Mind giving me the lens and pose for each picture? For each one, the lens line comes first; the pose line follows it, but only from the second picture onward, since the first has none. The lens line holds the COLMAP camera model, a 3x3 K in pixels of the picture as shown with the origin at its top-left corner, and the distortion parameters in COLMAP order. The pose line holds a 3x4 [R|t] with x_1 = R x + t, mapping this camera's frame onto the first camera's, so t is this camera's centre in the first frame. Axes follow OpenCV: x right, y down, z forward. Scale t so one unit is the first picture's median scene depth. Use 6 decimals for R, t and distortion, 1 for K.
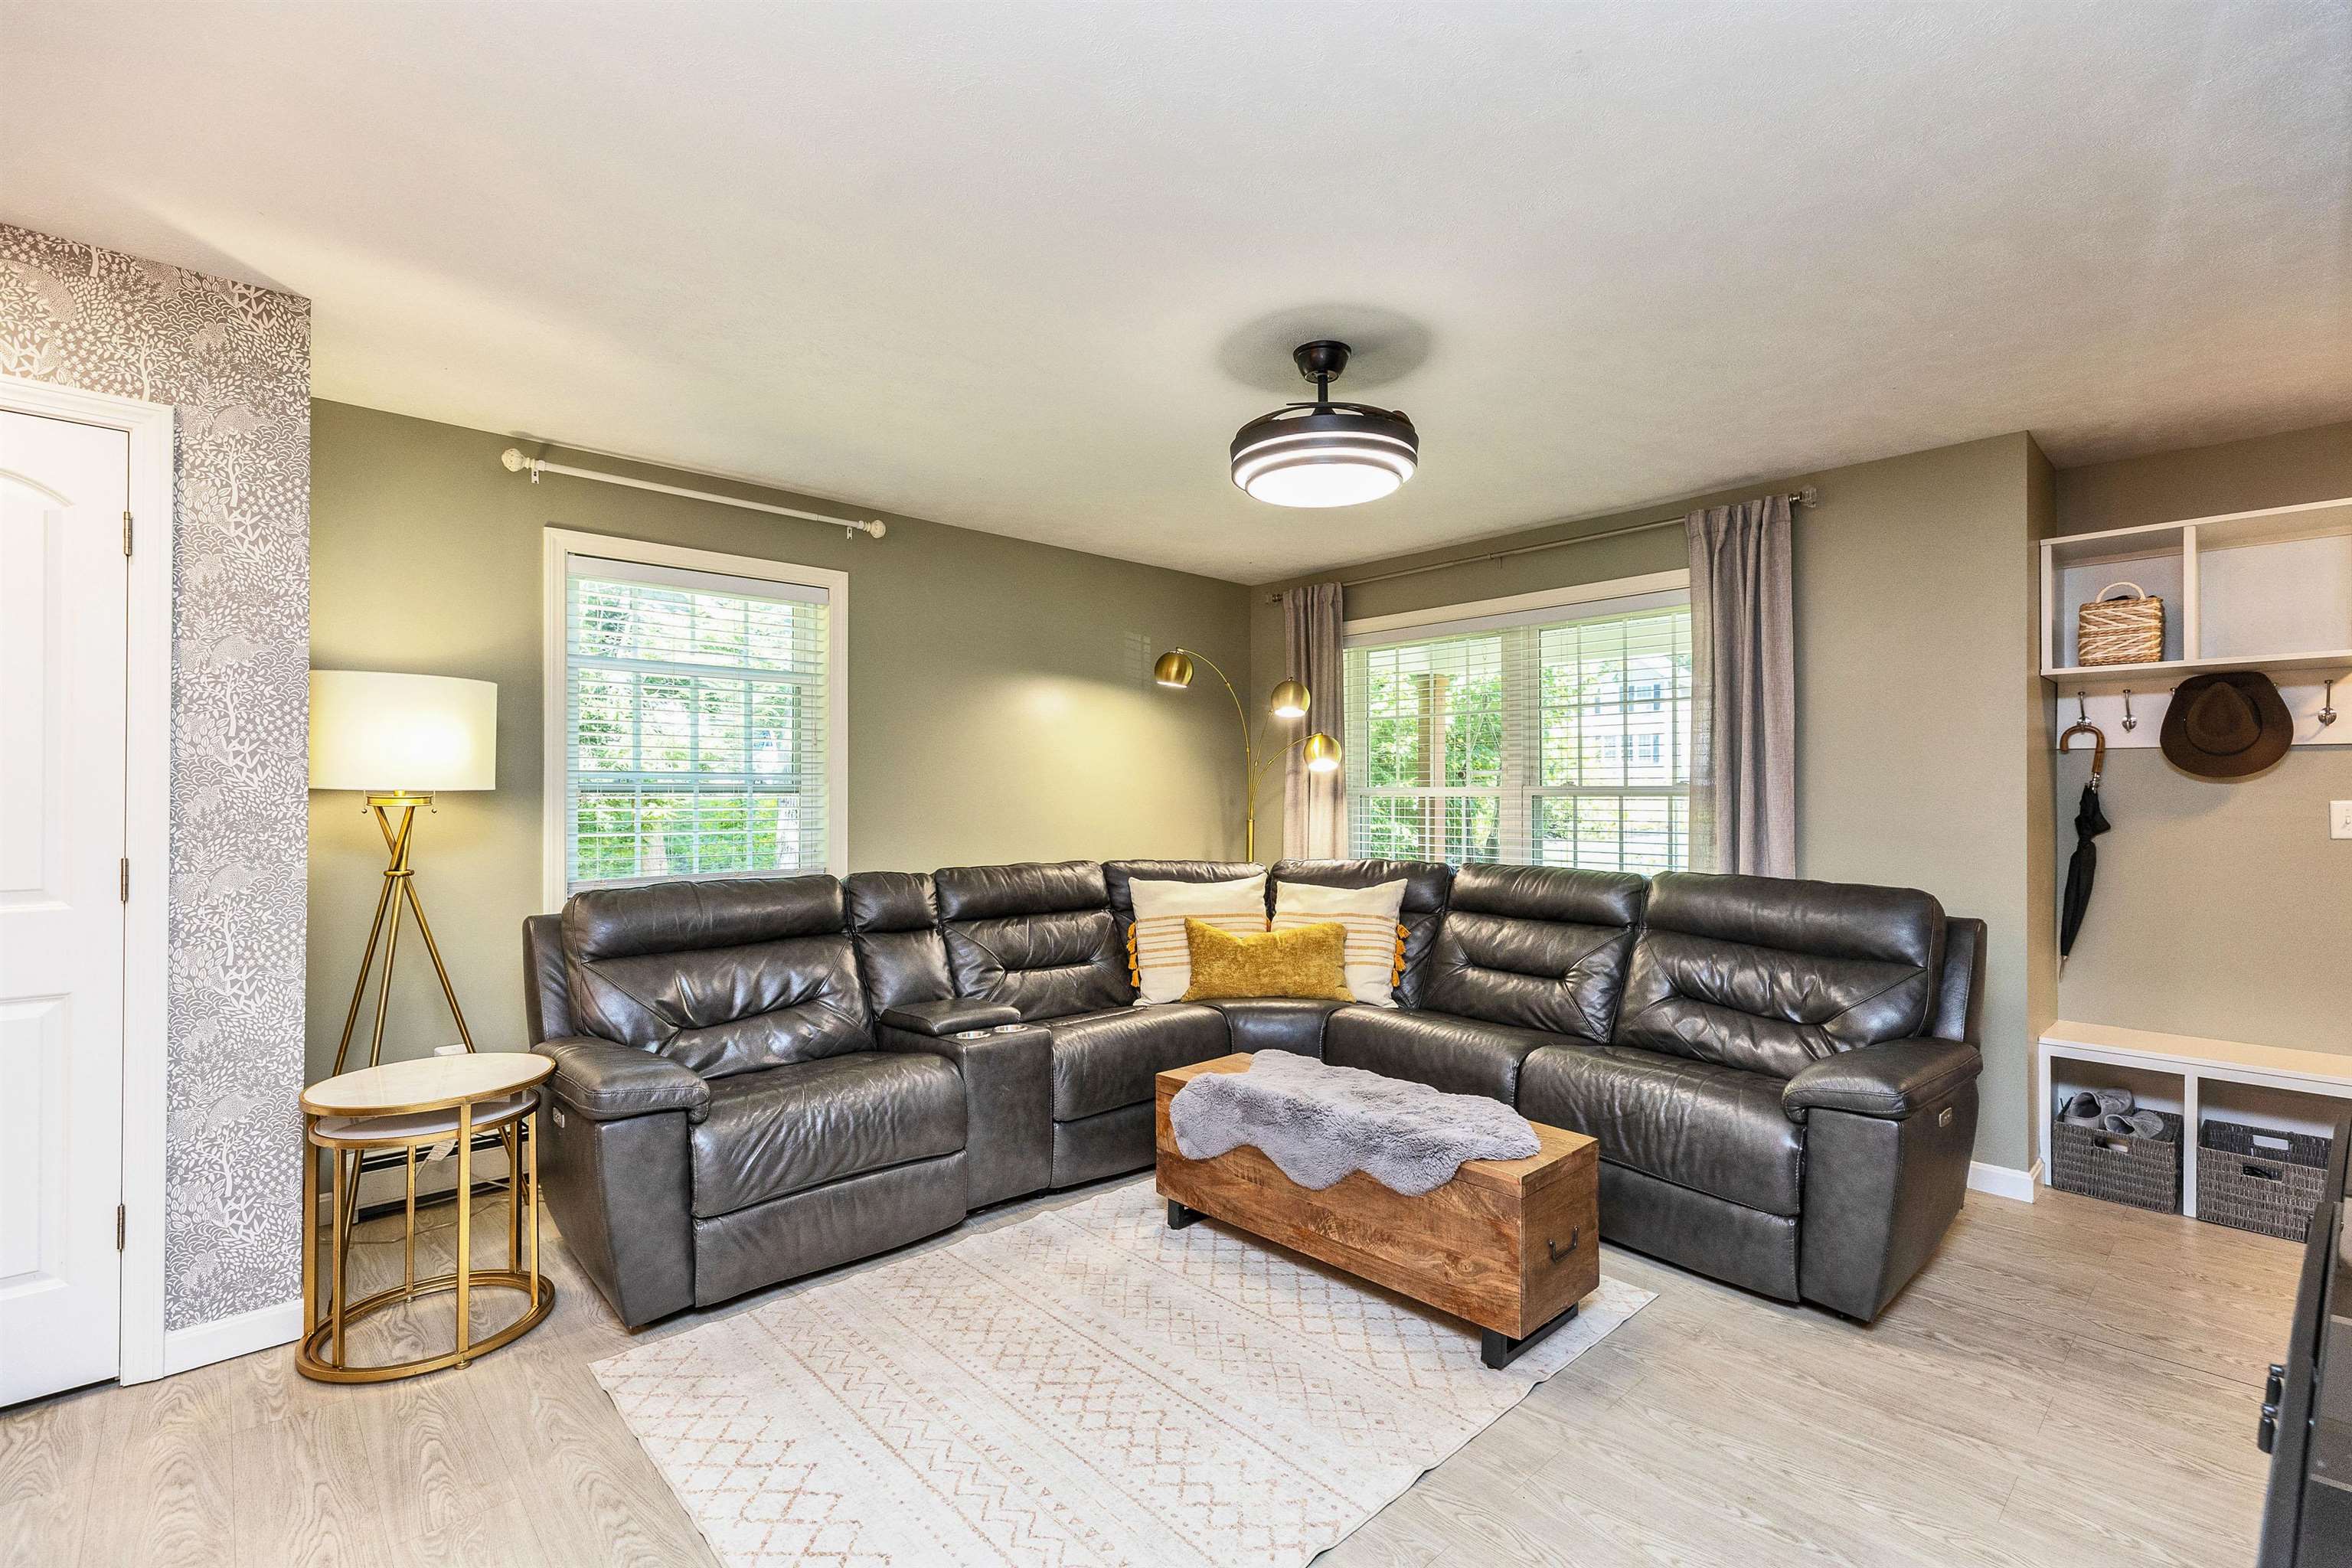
lens RADIAL K [[1039.3, 0, 1171.1], [0, 1039.3, 790.9], [0, 0, 1]] dist [0.004071, 0.000179]
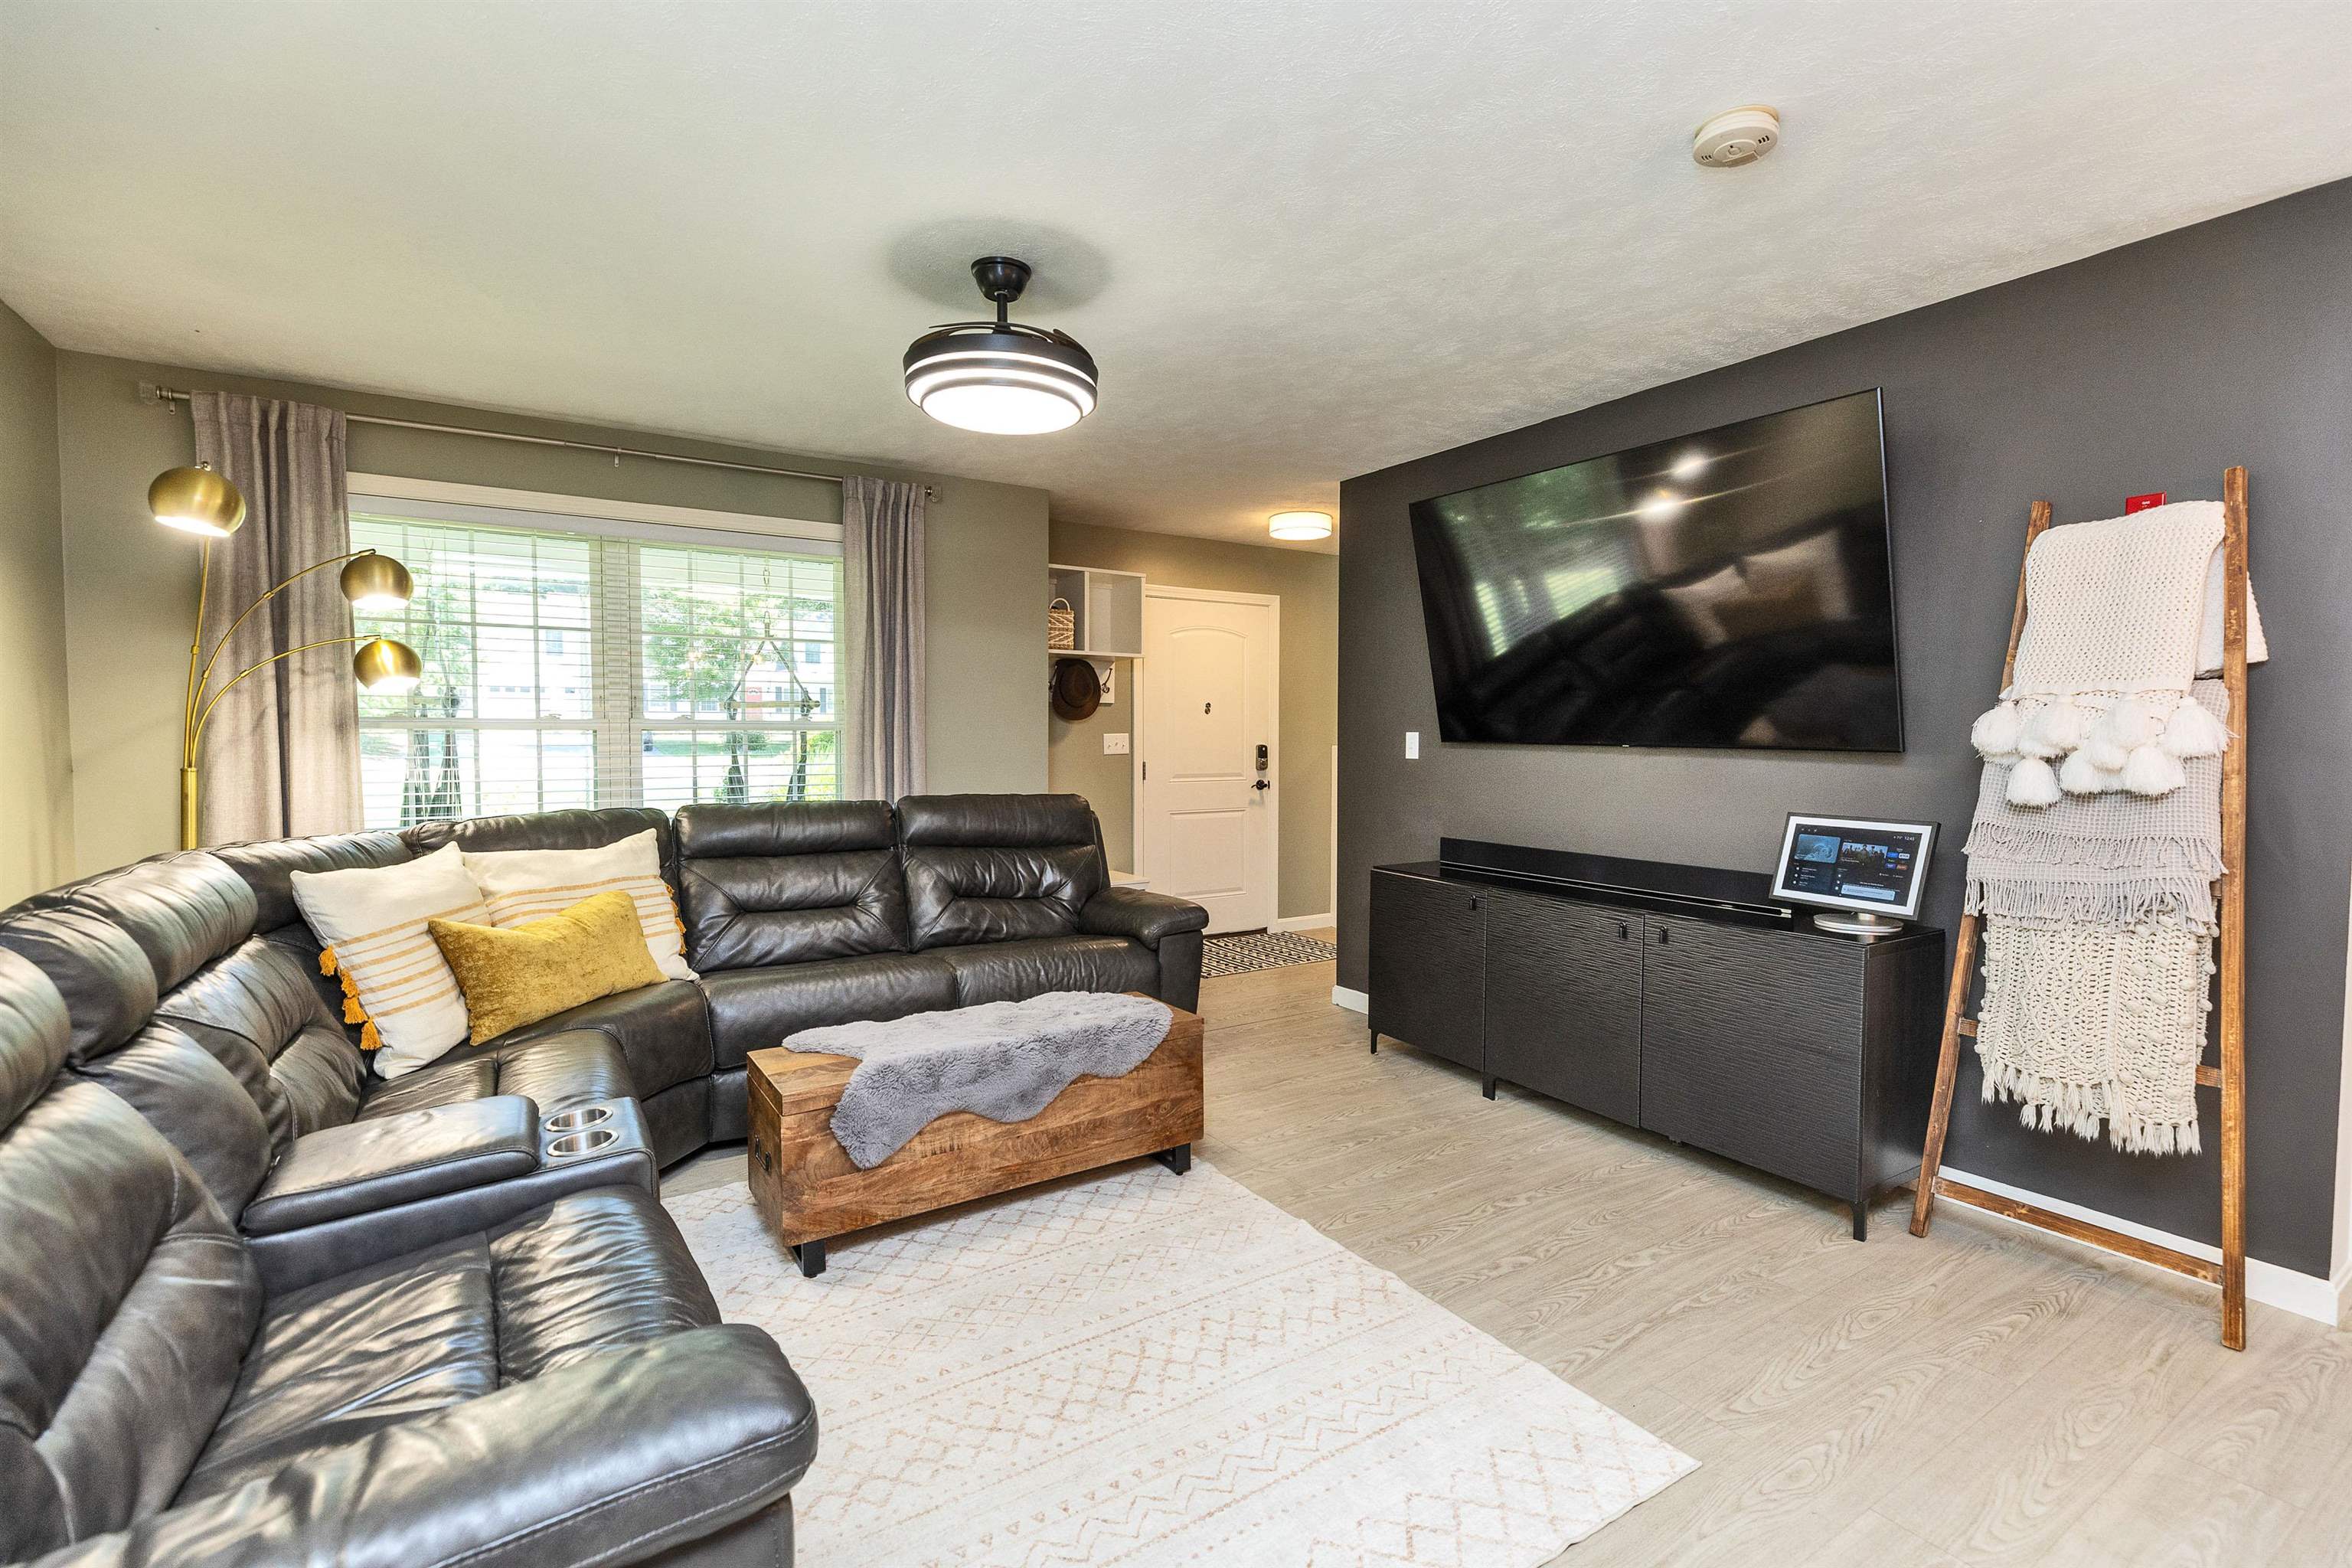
lens RADIAL K [[1039.3, 0, 1171.1], [0, 1039.3, 790.9], [0, 0, 1]] dist [0.004071, 0.000179]
pose [[0.181192, -0.055047, 0.981906, -0.651006], [-0.007284, 0.998330, 0.057311, 0.002994], [-0.983421, -0.017537, 0.180488, 0.544743]]
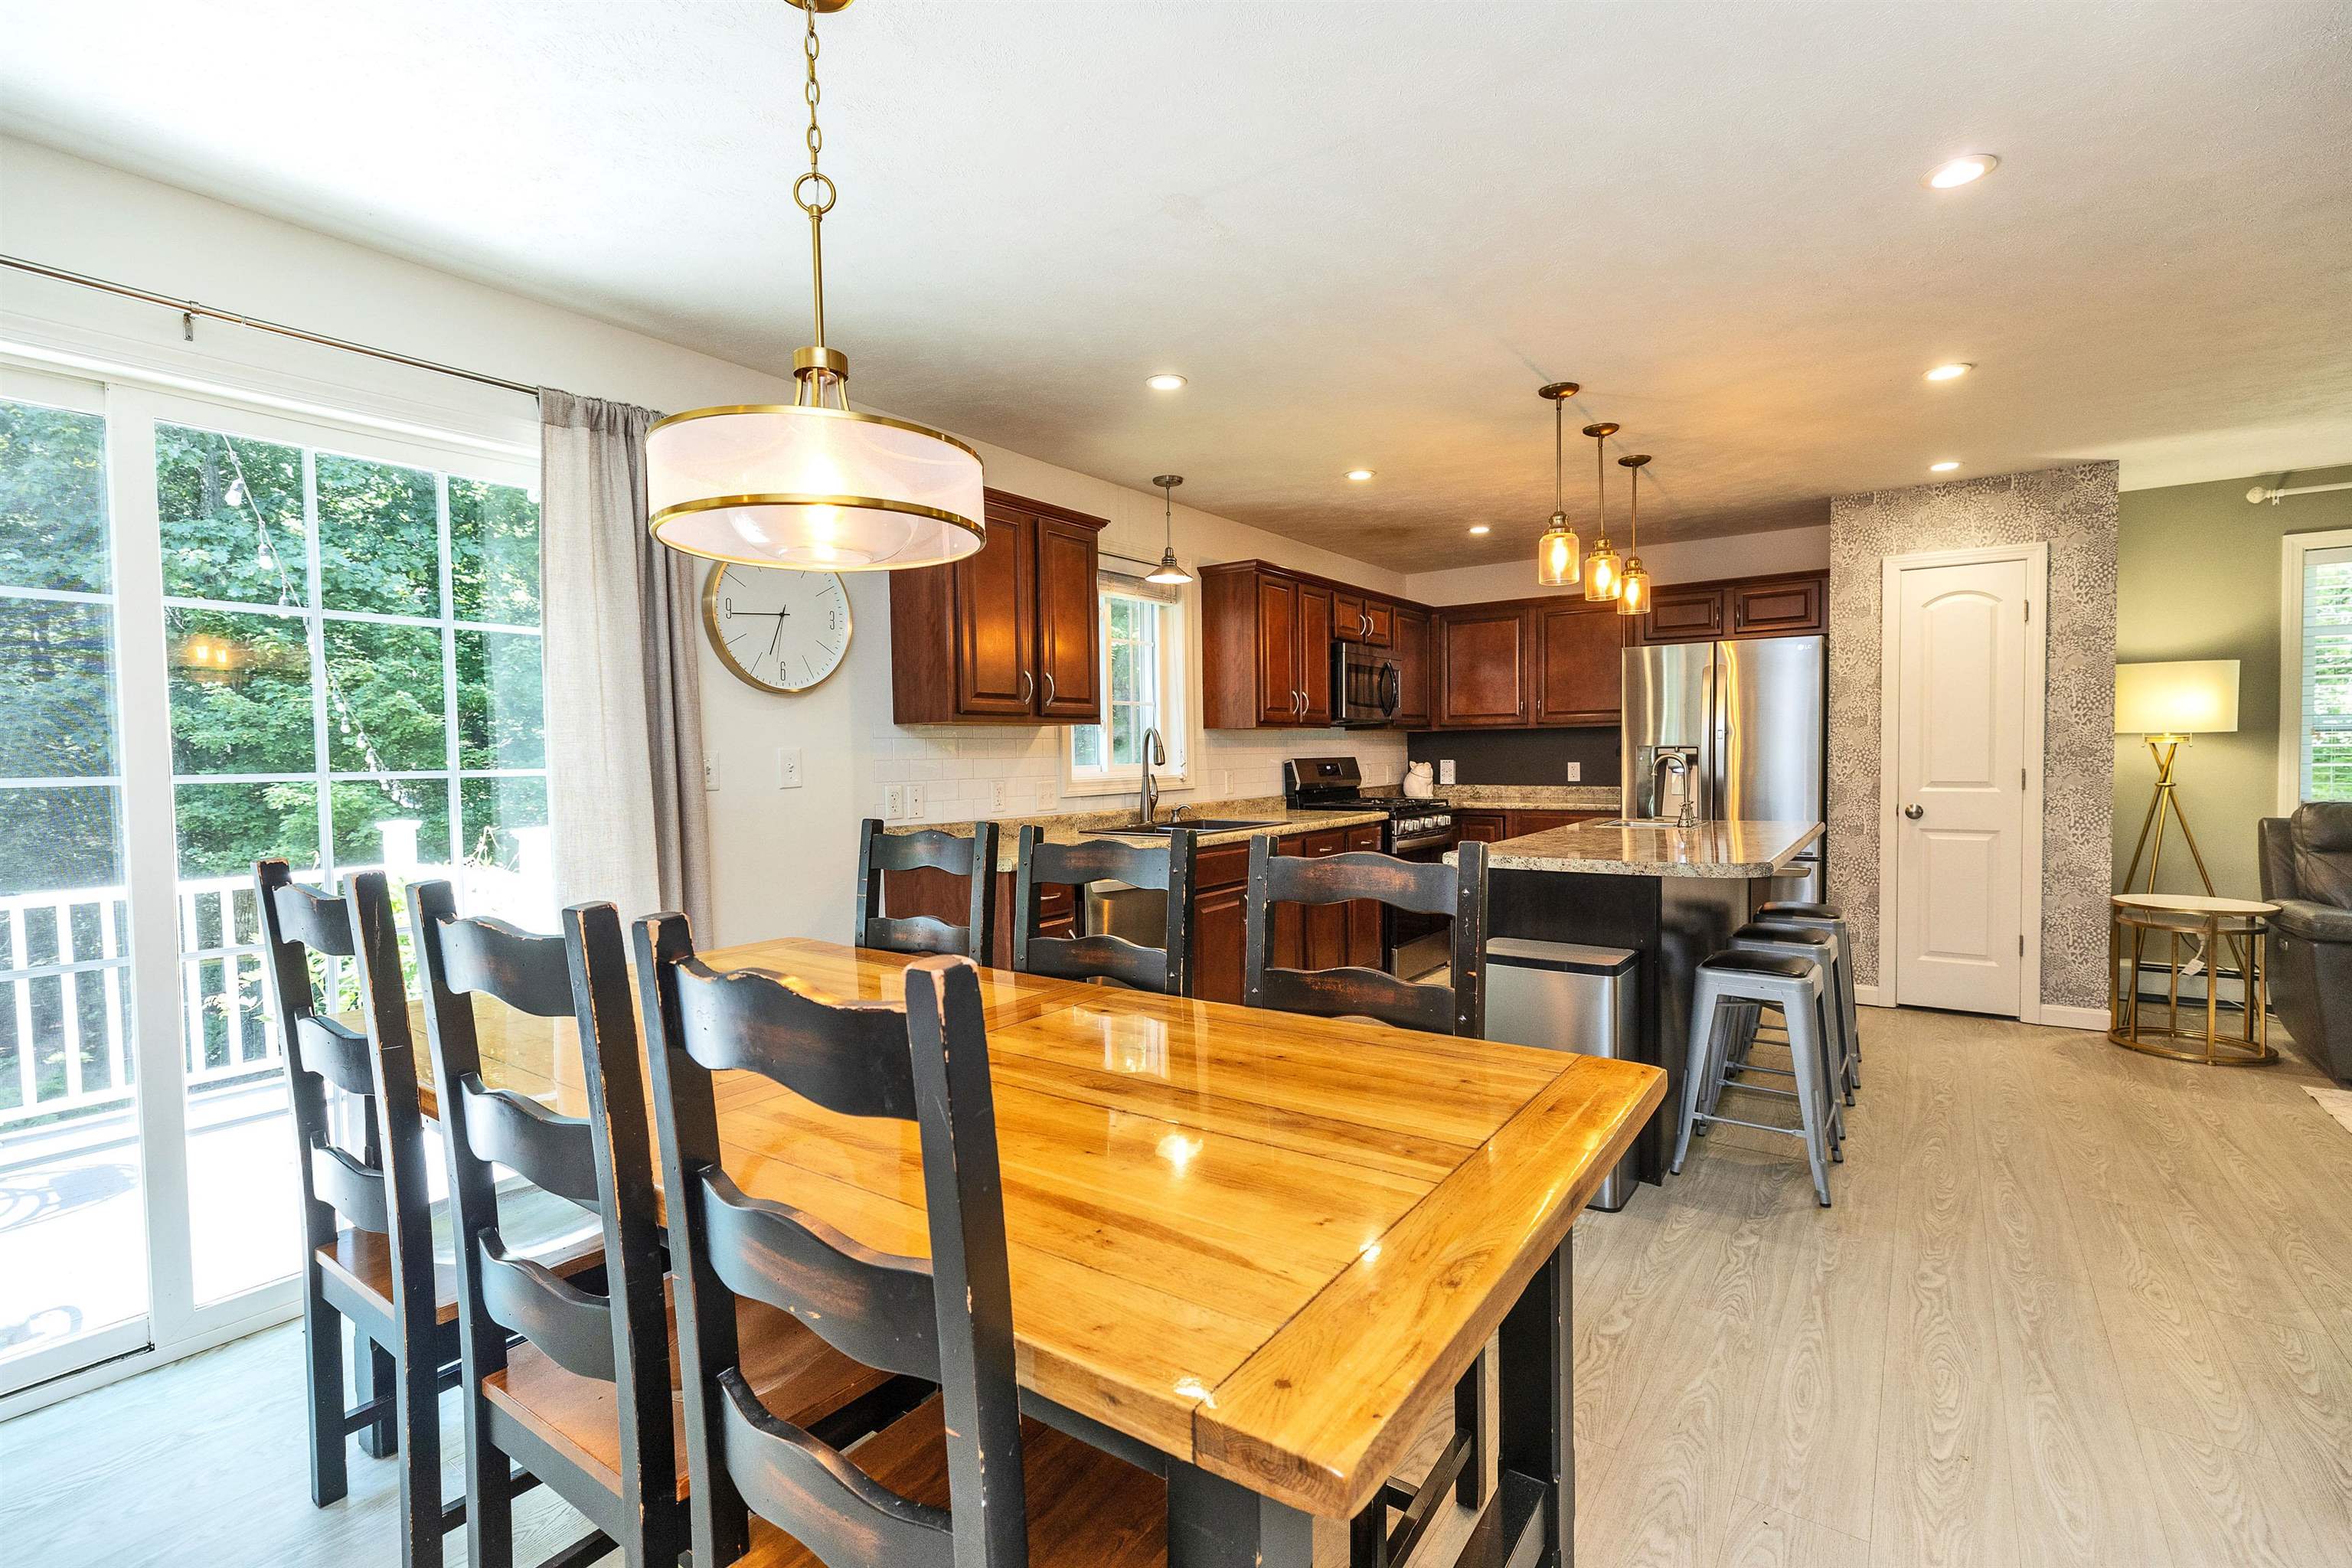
lens RADIAL K [[1047.9, 0, 1176.0], [0, 1047.9, 784.0], [0, 0, 1]] dist [0.000159, -0.000289]
pose [[0.203330, 0.027849, -0.978714, 0.463277], [0.018007, 0.999320, 0.032177, -0.001212], [0.978945, -0.024166, 0.202690, -0.717277]]
